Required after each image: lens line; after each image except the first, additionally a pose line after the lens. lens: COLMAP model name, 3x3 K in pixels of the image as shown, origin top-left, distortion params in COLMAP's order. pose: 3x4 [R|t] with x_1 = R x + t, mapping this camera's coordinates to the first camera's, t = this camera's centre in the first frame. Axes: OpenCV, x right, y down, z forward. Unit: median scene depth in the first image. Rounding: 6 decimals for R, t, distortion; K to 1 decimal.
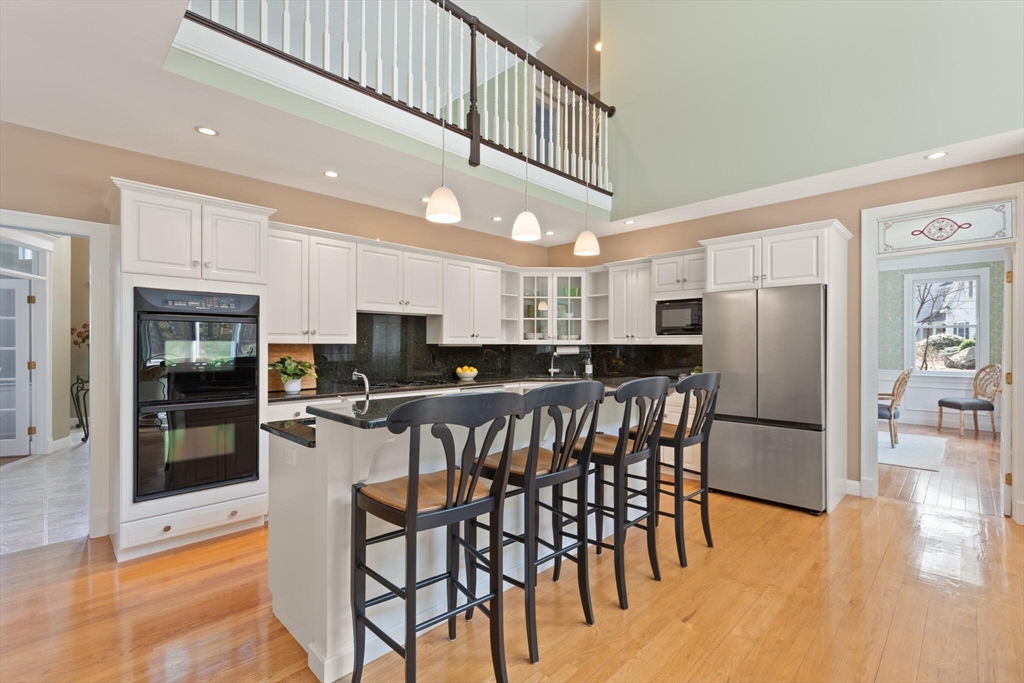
lens RADIAL K [[465.0, 0, 513.2], [0, 465.0, 347.5], [0, 0, 1]] dist [0.008999, -0.000520]
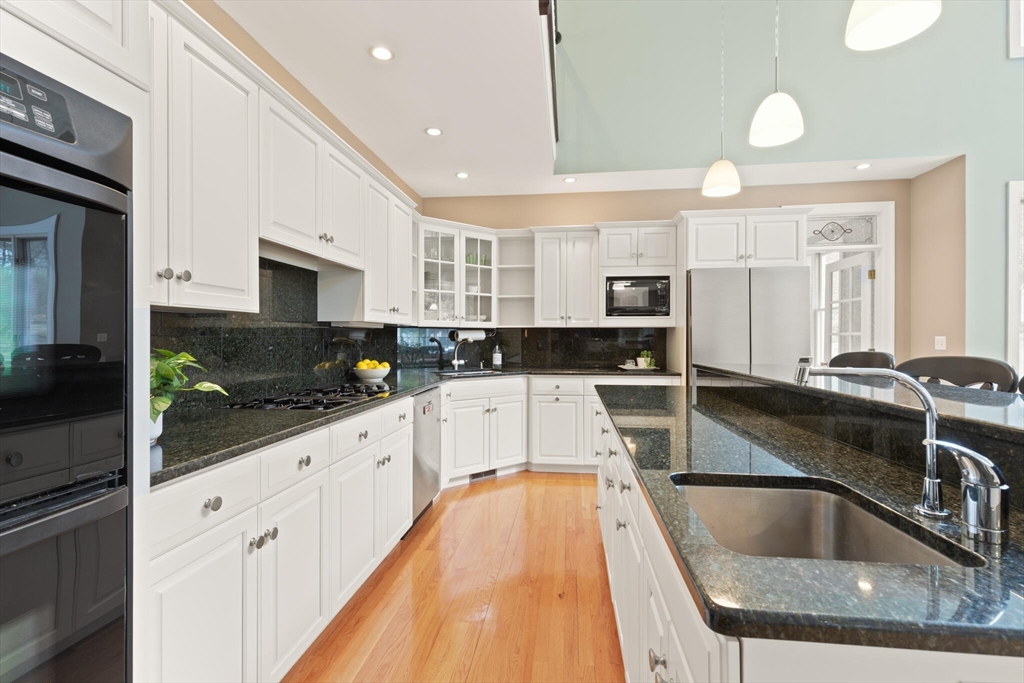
lens RADIAL K [[465.0, 0, 512.1], [0, 465.0, 337.2], [0, 0, 1]] dist [0.008999, -0.000520]
pose [[0.782116, -0.001918, 0.623130, -0.333858], [0.005341, 0.999979, -0.003626, 0.013587], [-0.623110, 0.006164, 0.782110, 0.395239]]
